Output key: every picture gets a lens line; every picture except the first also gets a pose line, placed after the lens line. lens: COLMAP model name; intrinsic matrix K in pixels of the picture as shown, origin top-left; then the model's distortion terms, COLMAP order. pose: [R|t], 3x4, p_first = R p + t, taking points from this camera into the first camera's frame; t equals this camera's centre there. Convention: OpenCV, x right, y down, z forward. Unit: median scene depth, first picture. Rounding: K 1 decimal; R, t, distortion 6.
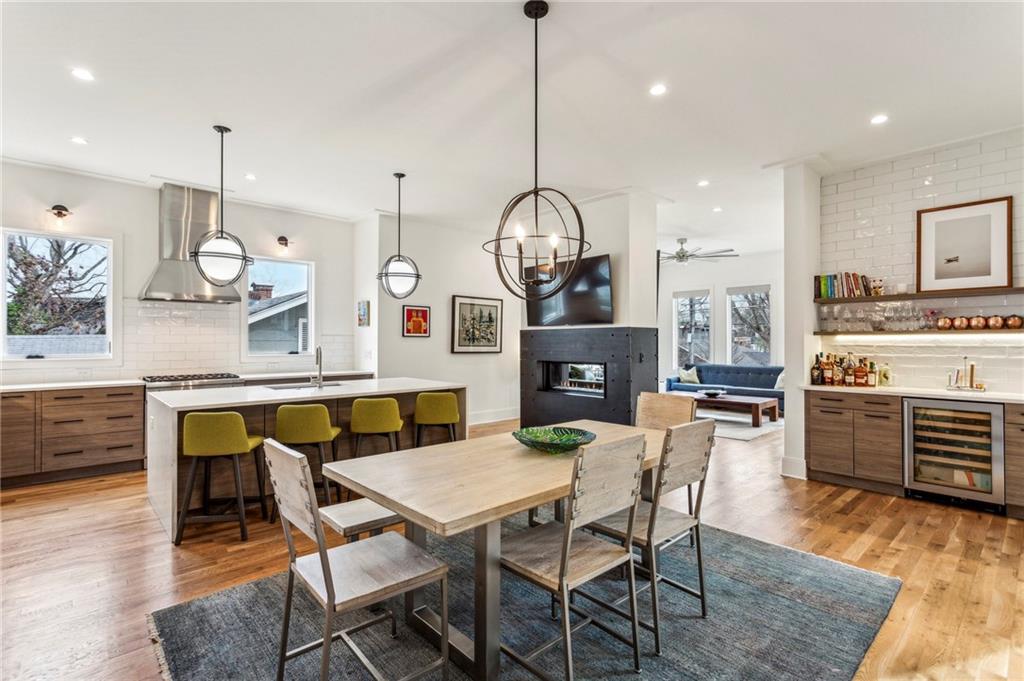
lens RADIAL K [[497.4, 0, 505.7], [0, 497.4, 344.2], [0, 0, 1]] dist [-0.001914, 0.000038]
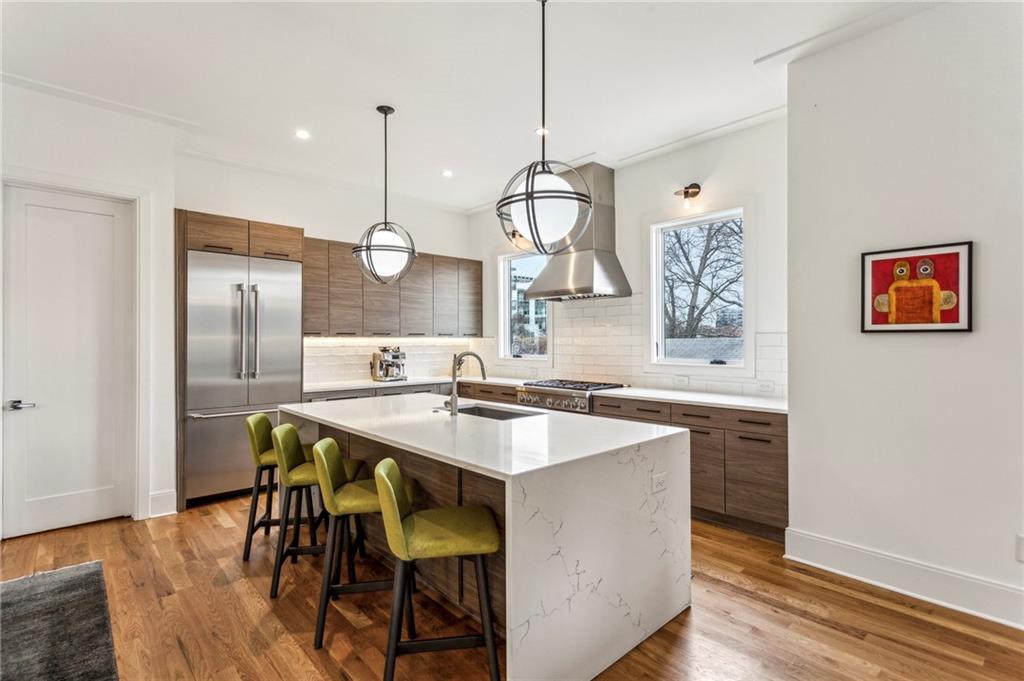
lens RADIAL K [[483.6, 0, 512.0], [0, 483.6, 340.5], [0, 0, 1]] dist [0.001679, 0.000953]
pose [[-0.013995, -0.003933, -0.999894, 0.178272], [-0.002177, 0.999990, -0.003903, -0.006995], [0.999900, 0.002122, -0.014003, 0.714494]]
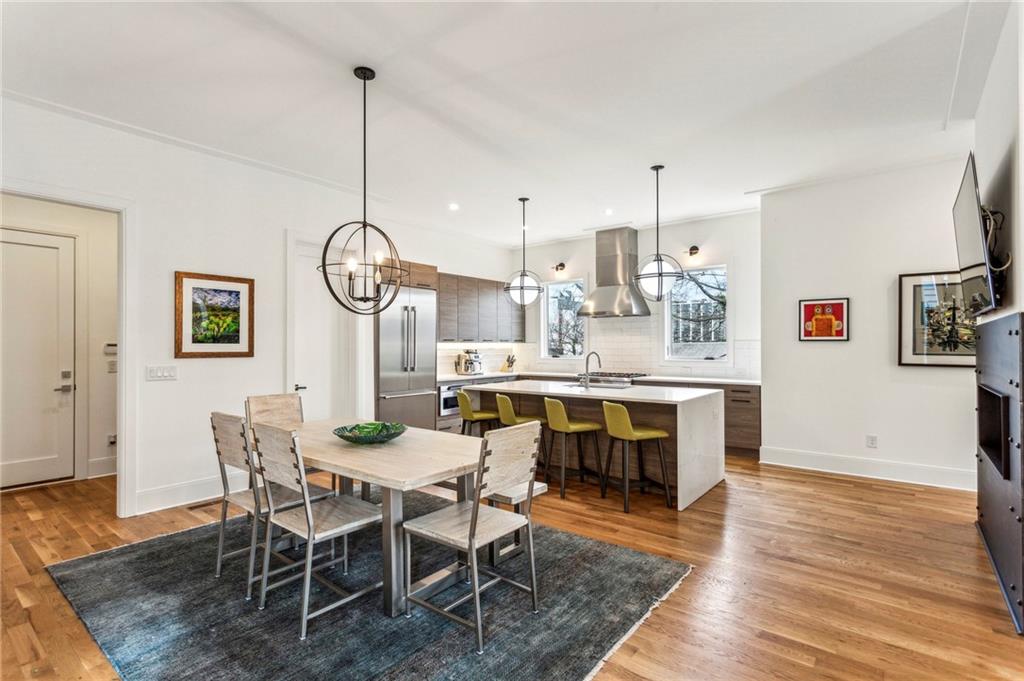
lens RADIAL K [[497.4, 0, 505.7], [0, 497.4, 344.2], [0, 0, 1]] dist [-0.001914, 0.000038]
pose [[0.142866, -0.005442, -0.989727, 0.479611], [-0.001484, 0.999983, -0.005712, -0.005283], [0.989741, 0.002285, 0.142855, 0.433592]]
